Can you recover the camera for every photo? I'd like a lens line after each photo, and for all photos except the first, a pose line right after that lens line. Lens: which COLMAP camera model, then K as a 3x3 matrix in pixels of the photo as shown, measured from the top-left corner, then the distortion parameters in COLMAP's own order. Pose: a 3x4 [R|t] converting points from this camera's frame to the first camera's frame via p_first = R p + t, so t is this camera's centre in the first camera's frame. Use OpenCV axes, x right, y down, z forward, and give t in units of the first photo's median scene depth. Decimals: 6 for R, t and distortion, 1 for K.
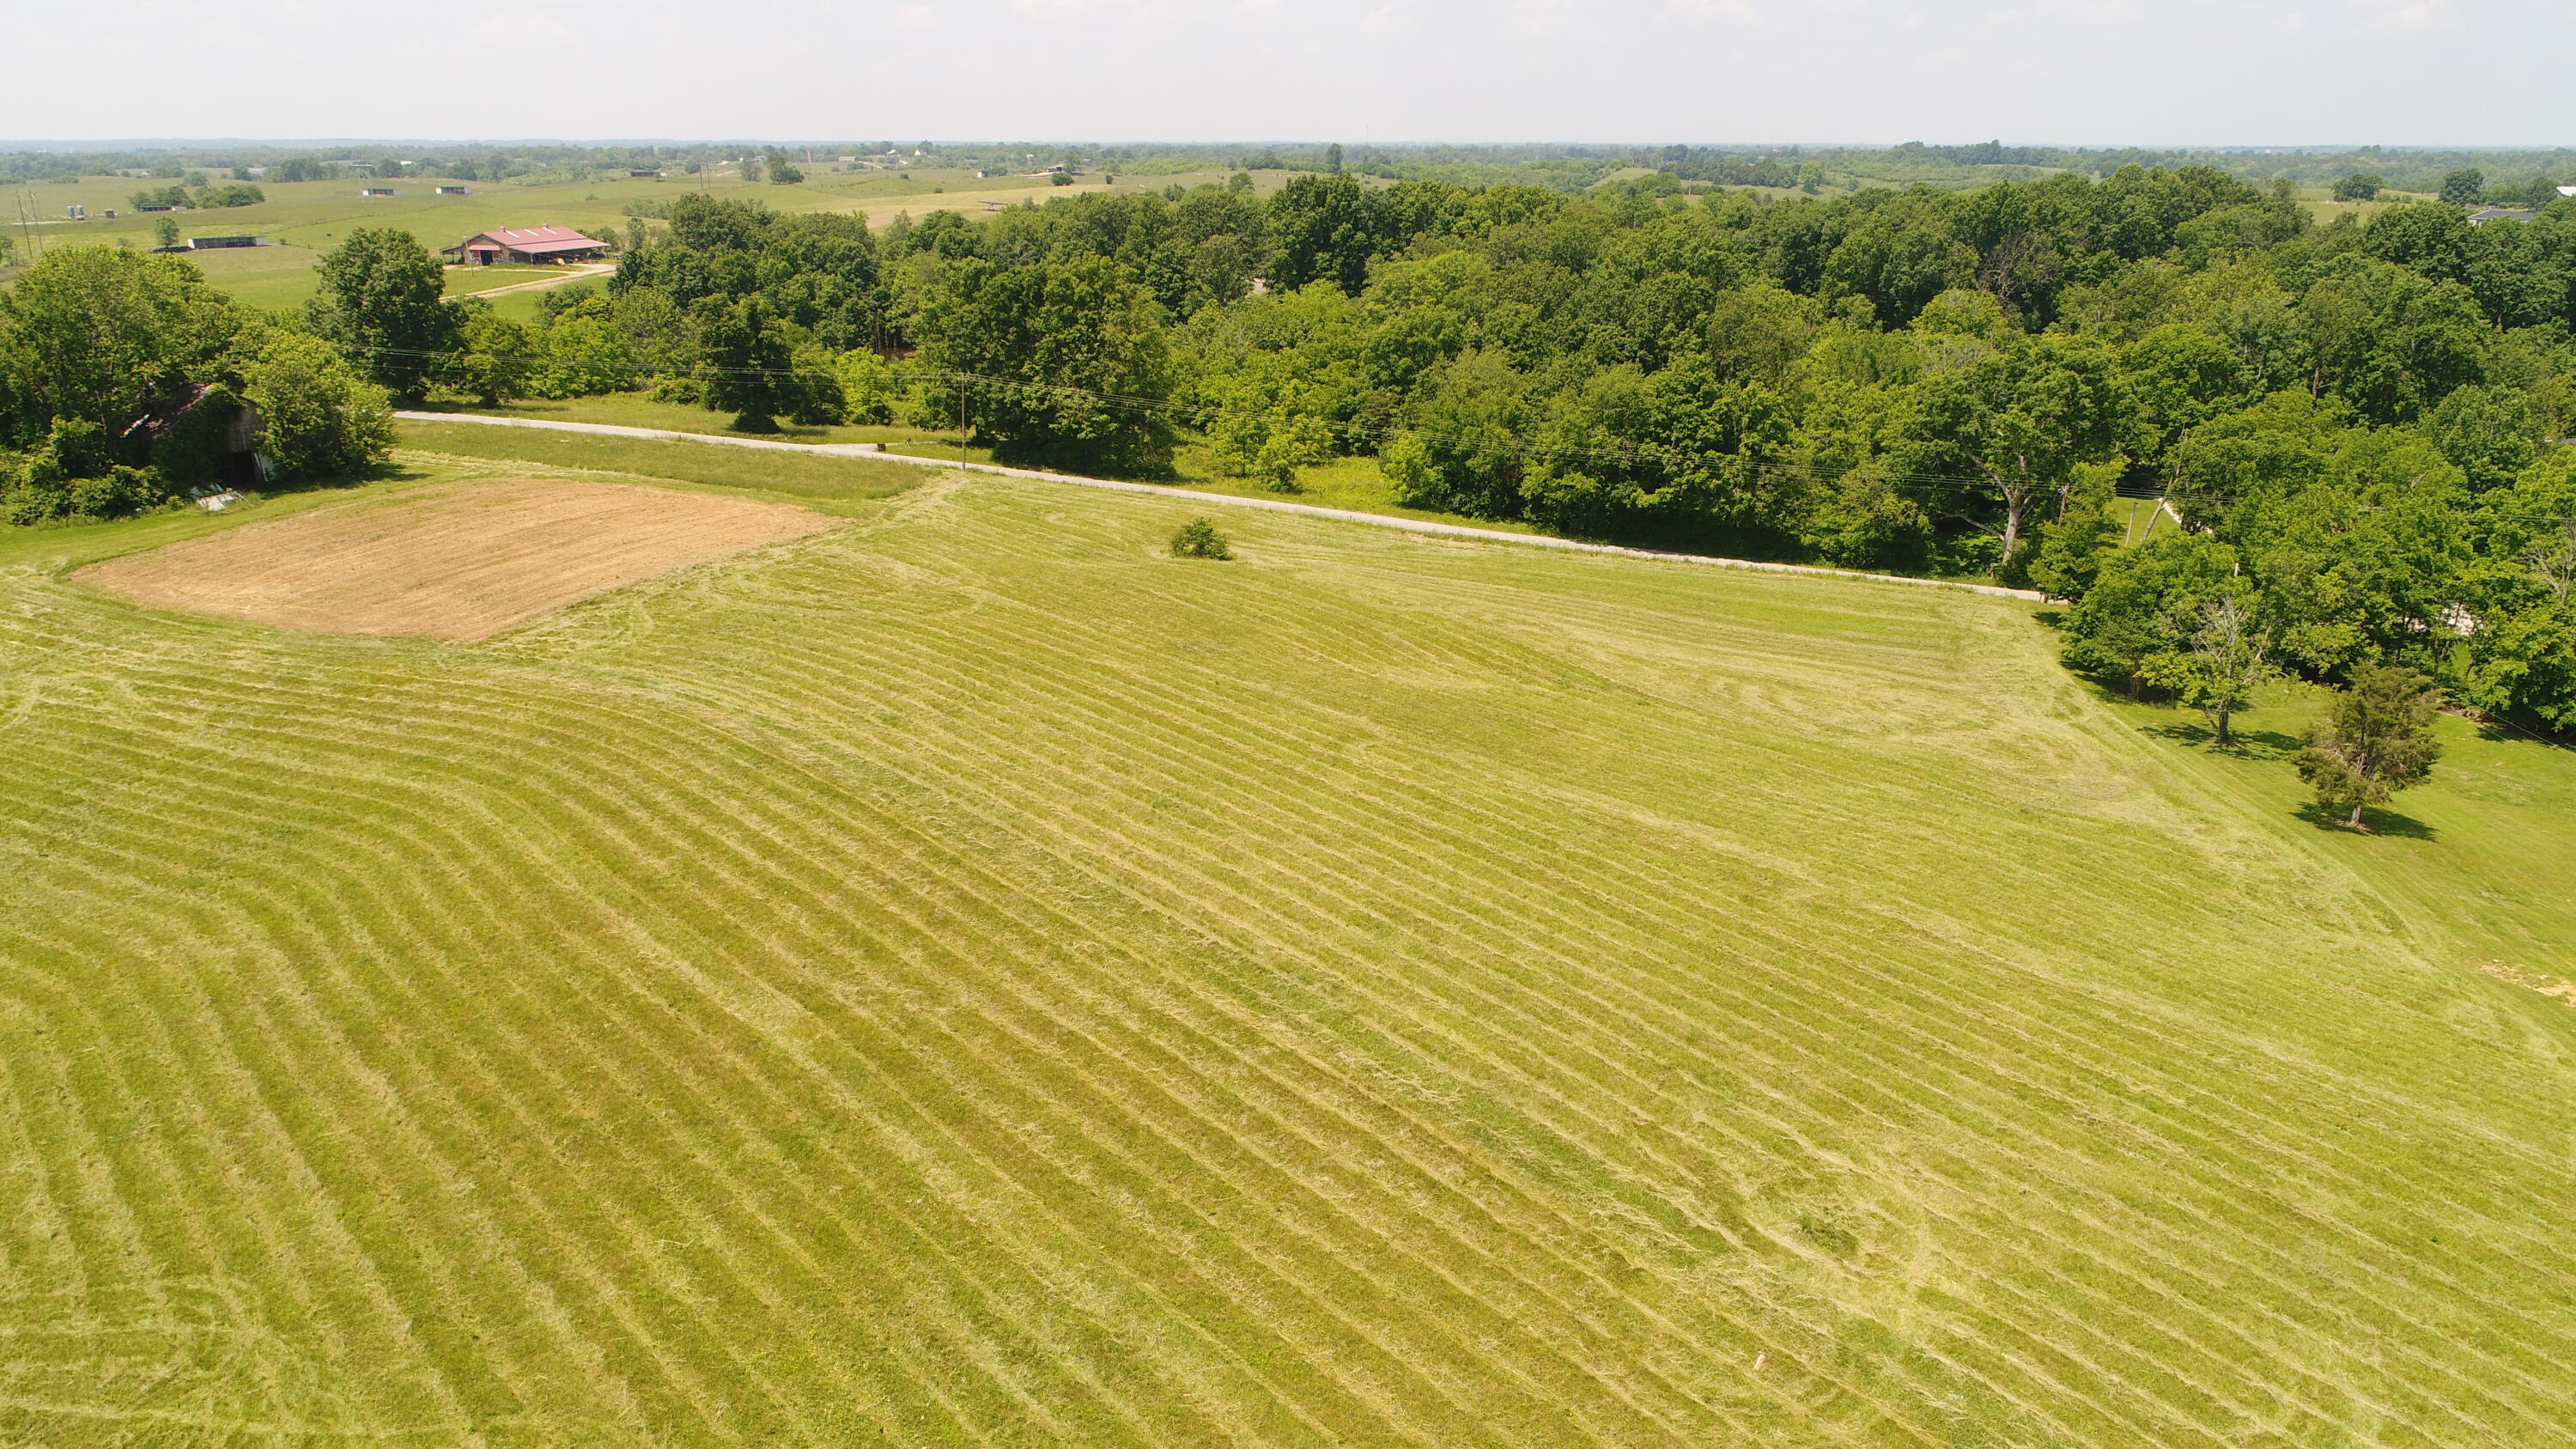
lens RADIAL K [[1720.7, 0, 1288.0], [0, 1720.7, 724.5], [0, 0, 1]] dist [-0.003898, 0.000272]
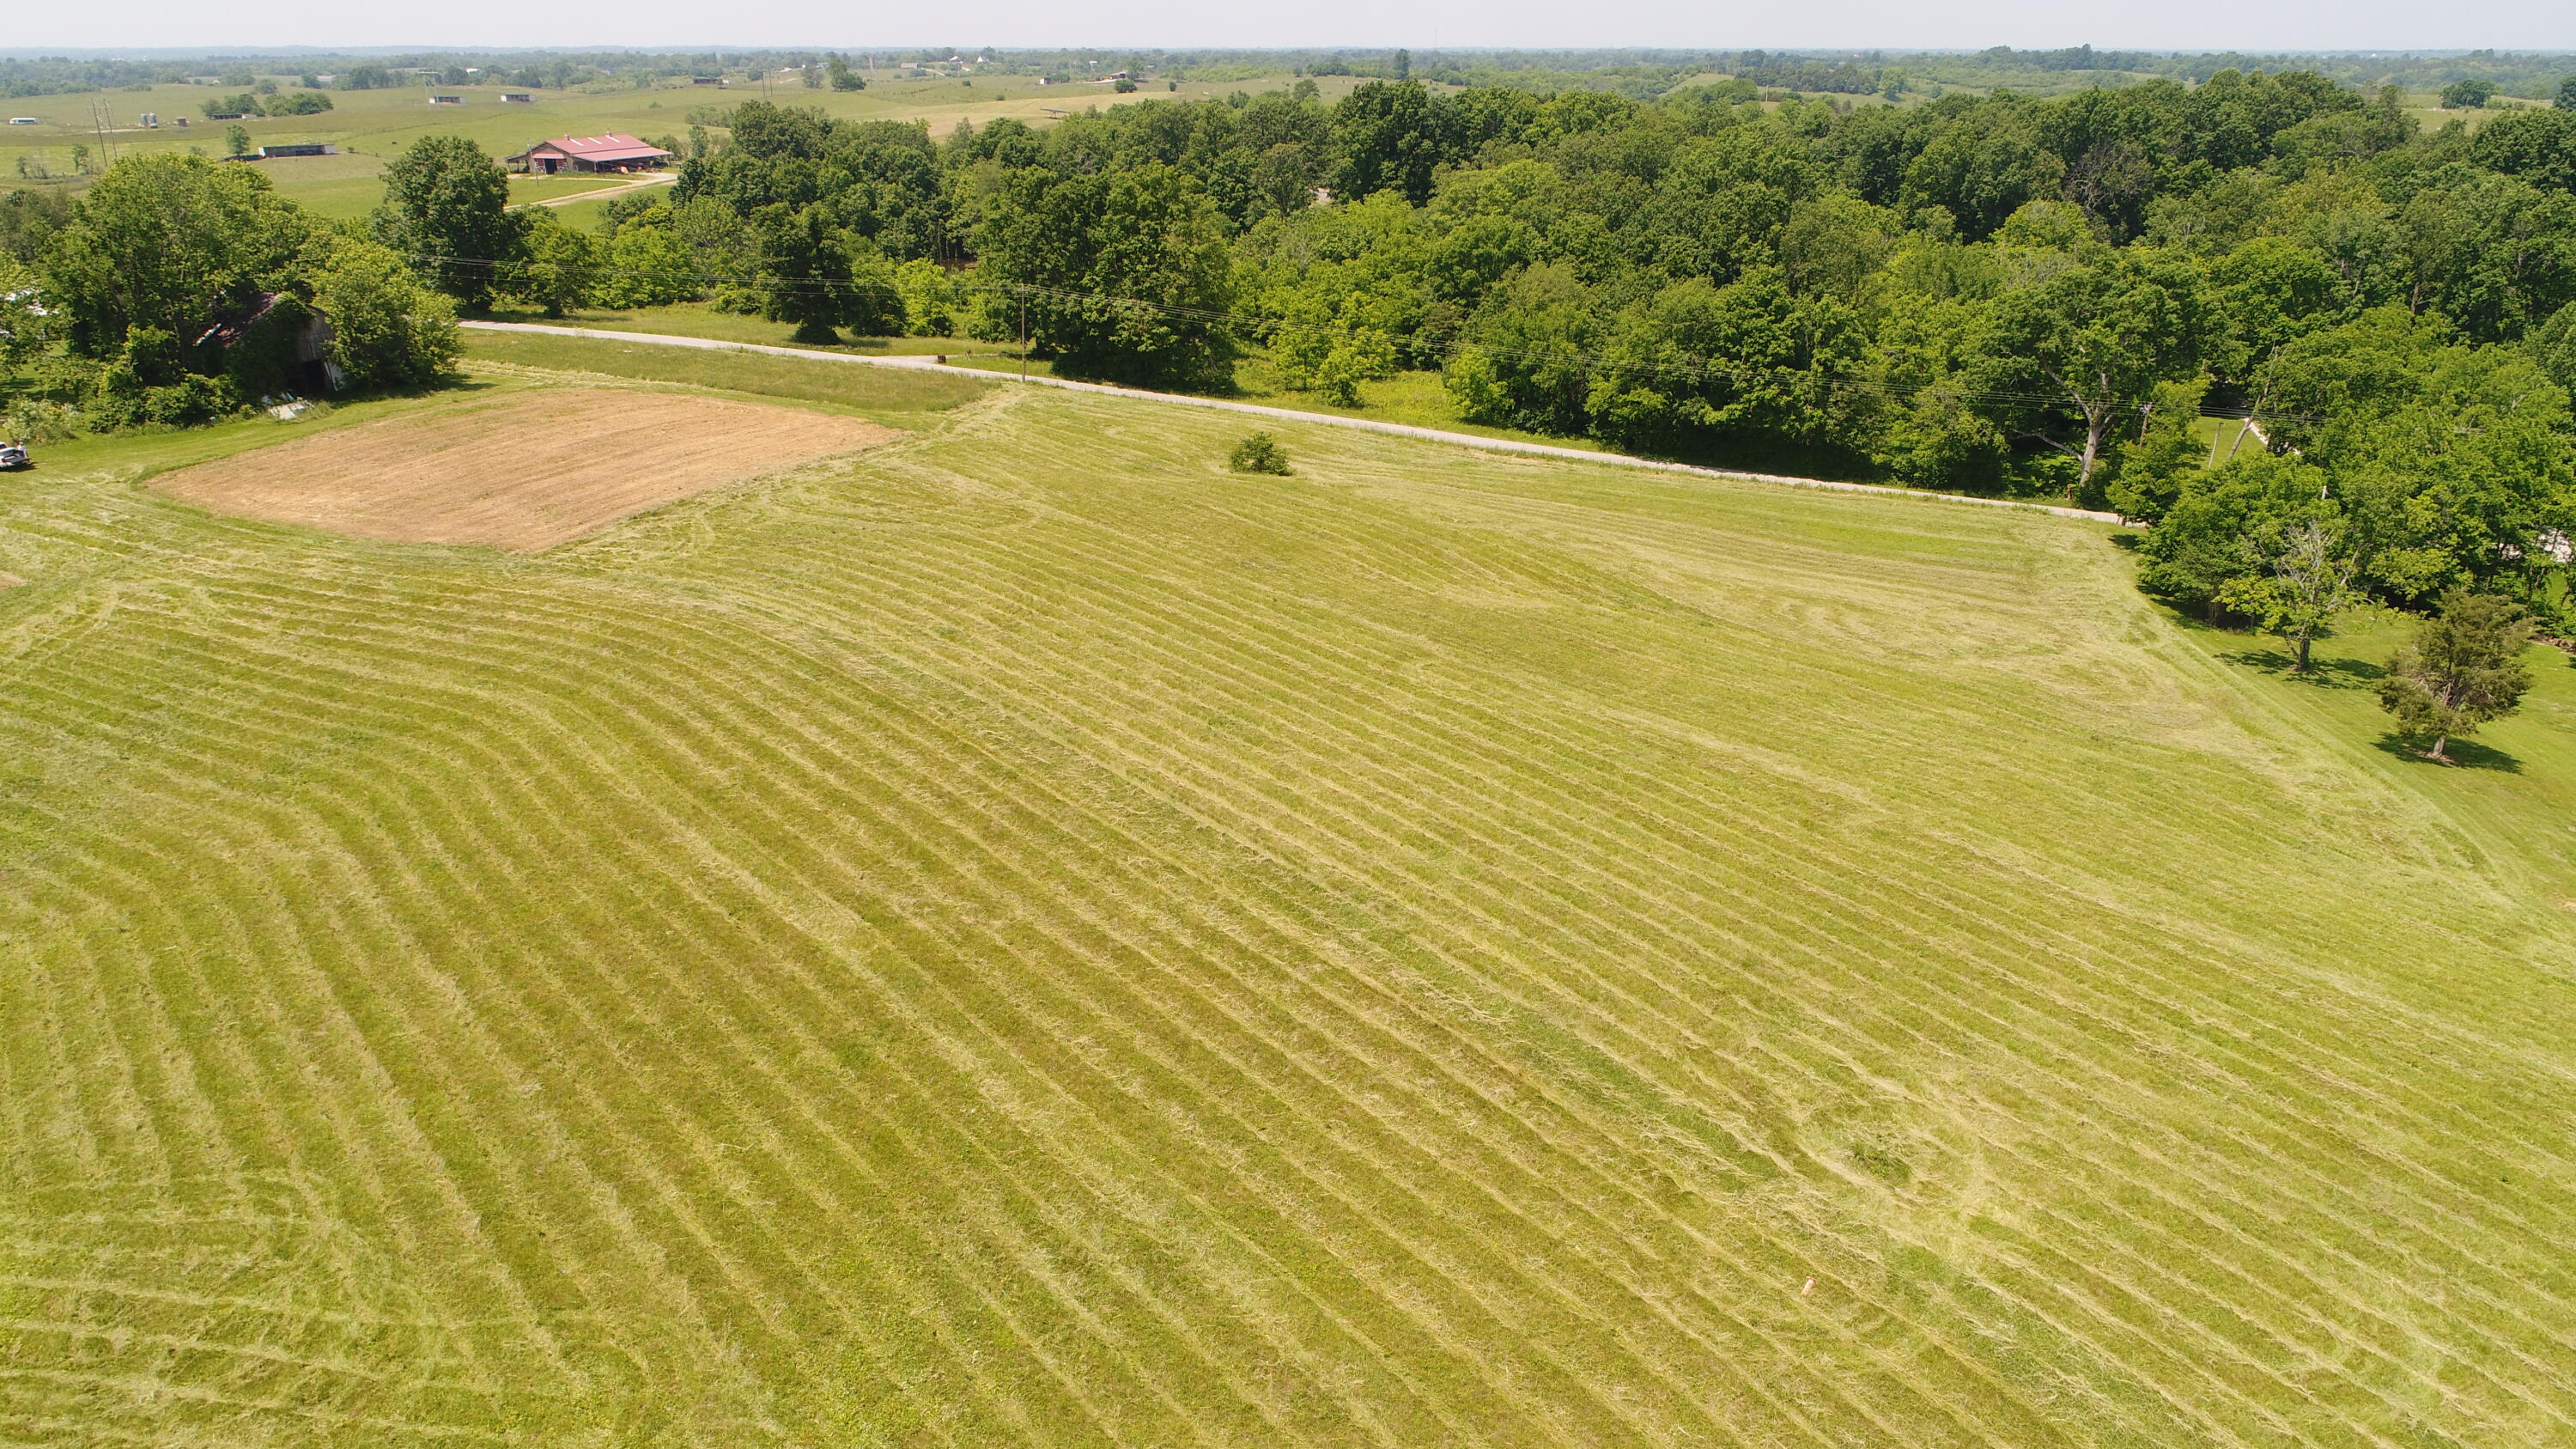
lens RADIAL K [[1720.7, 0, 1288.0], [0, 1720.7, 724.5], [0, 0, 1]] dist [-0.003898, 0.000272]
pose [[0.999340, 0.011779, -0.034368, 0.000888], [-0.010103, 0.998769, 0.048554, -0.000255], [0.034897, -0.048174, 0.998229, 0.002461]]
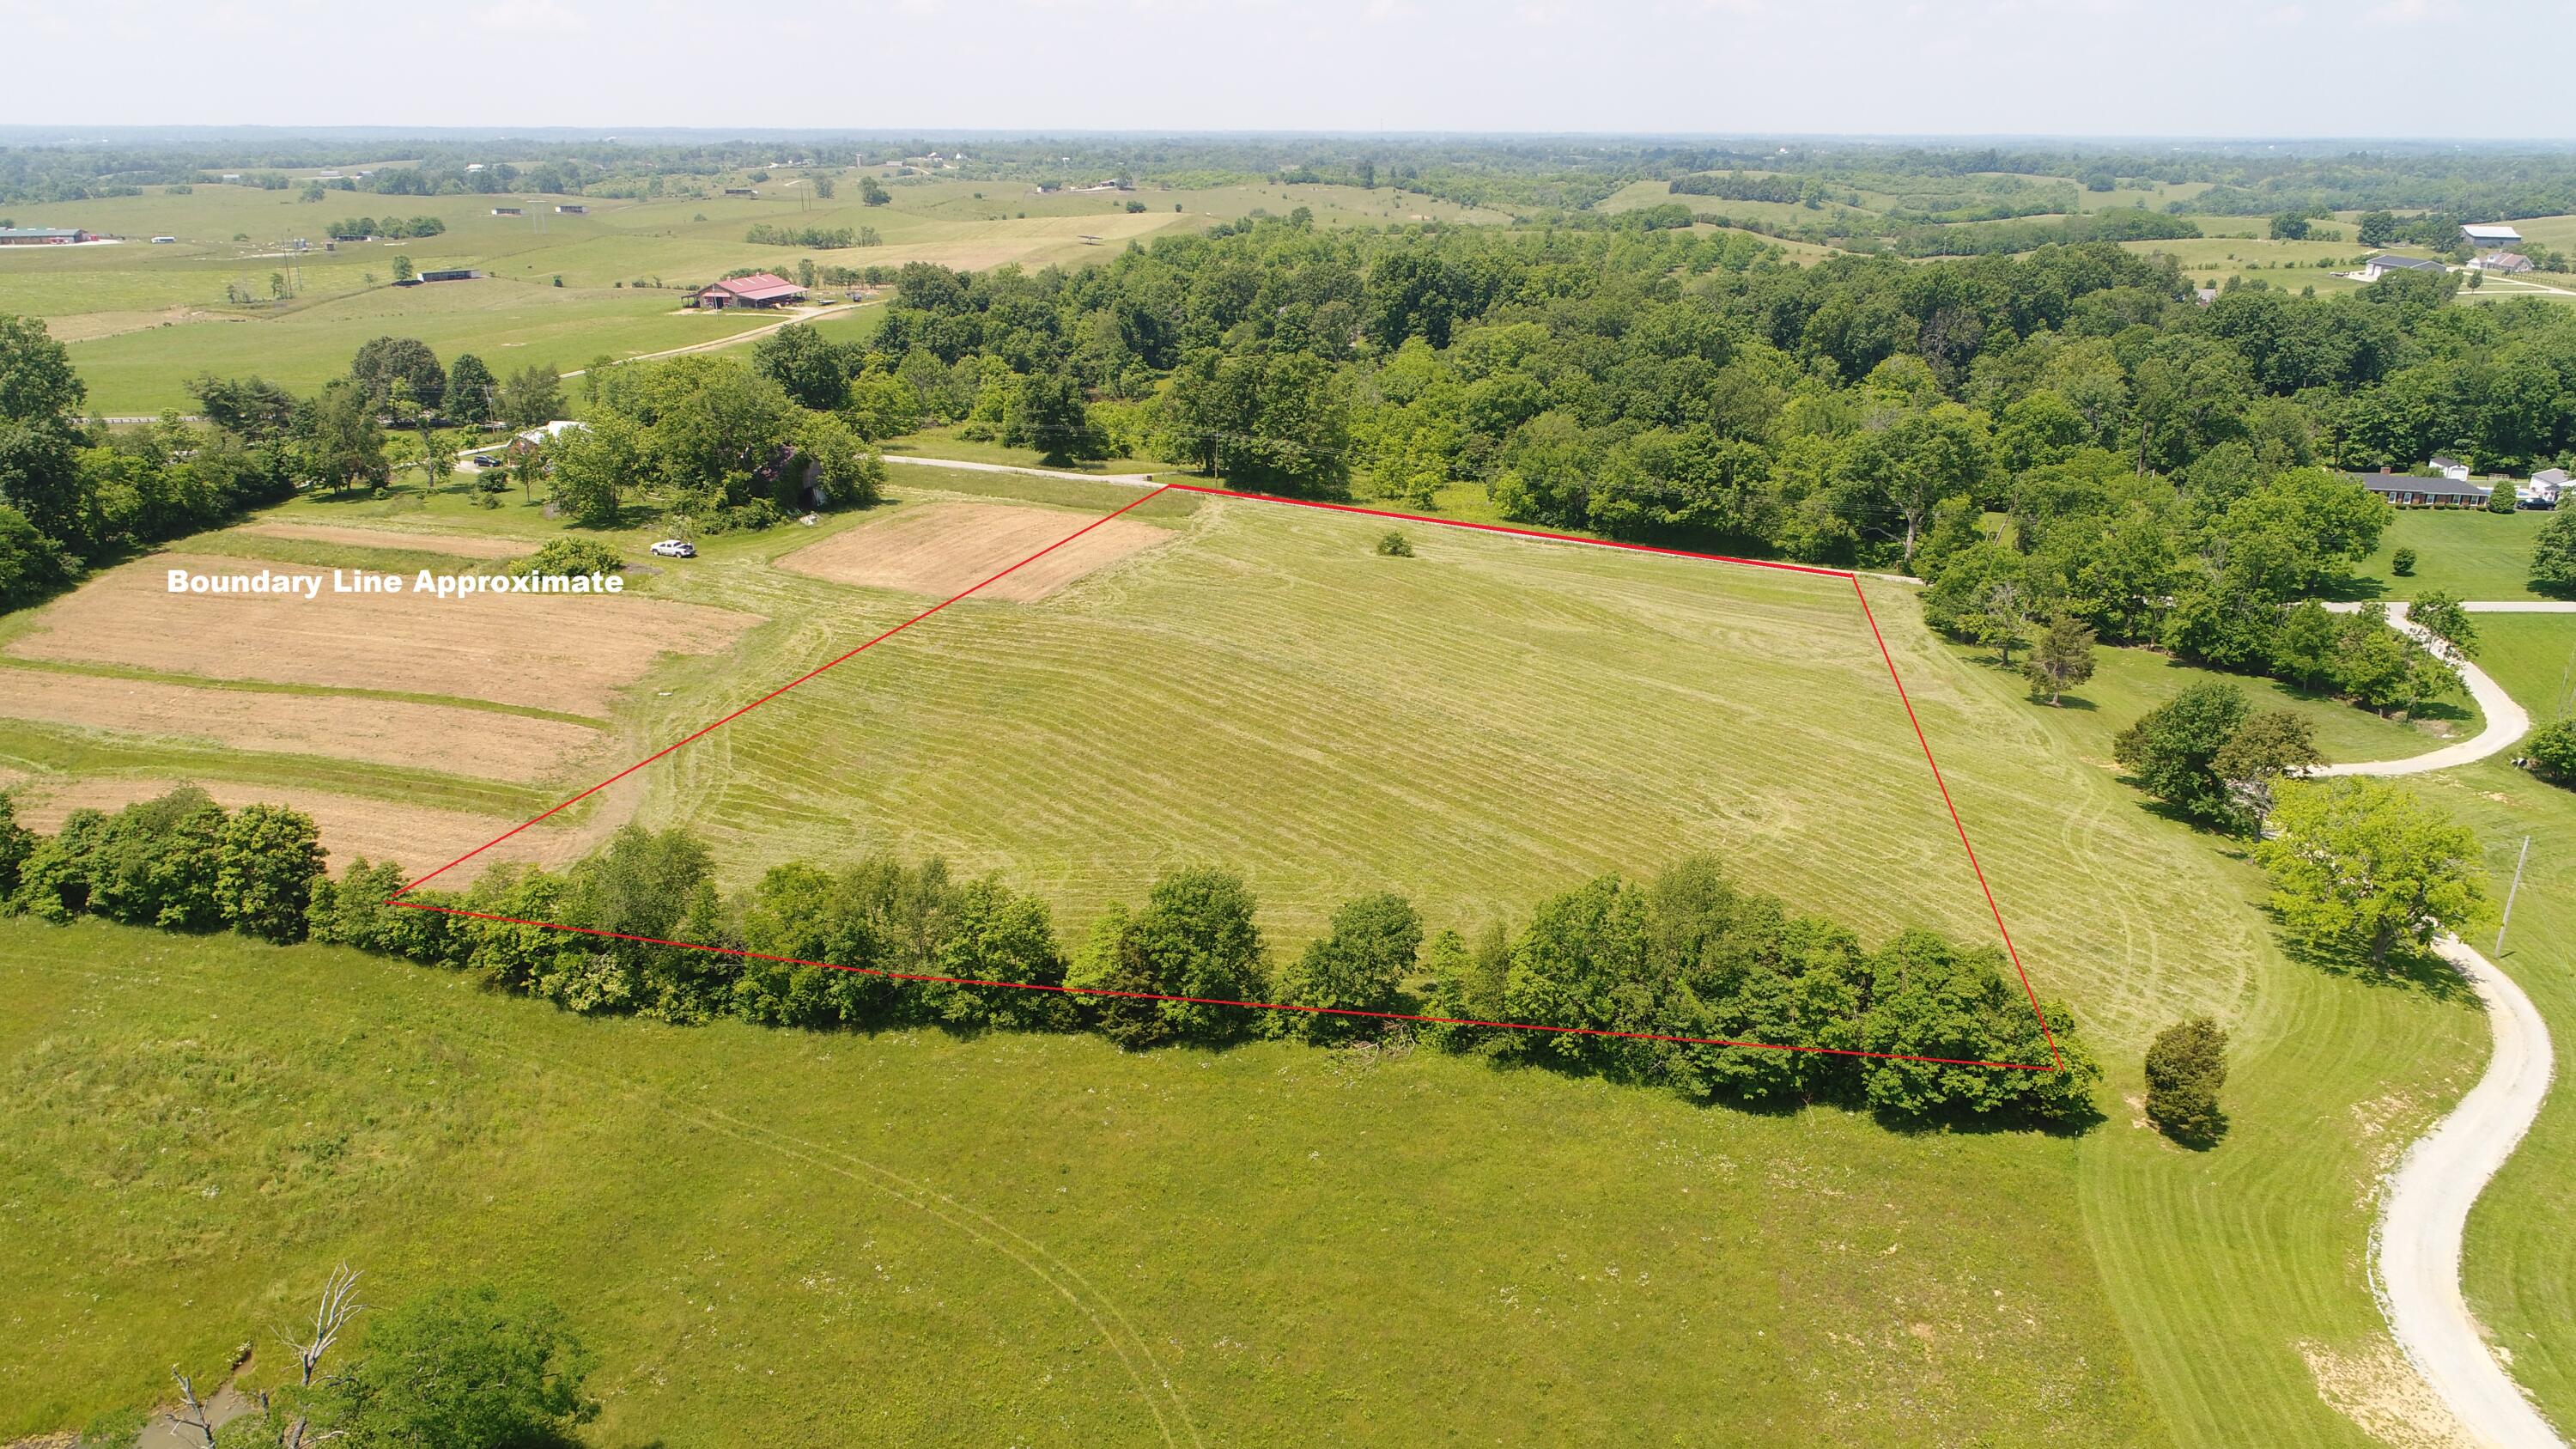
lens RADIAL K [[1720.7, 0, 1288.0], [0, 1720.7, 724.5], [0, 0, 1]] dist [-0.003898, 0.000272]
pose [[0.999985, 0.004096, -0.003553, -0.127980], [-0.004070, 0.999966, 0.007127, 0.044111], [0.003582, -0.007112, 0.999968, -0.539418]]
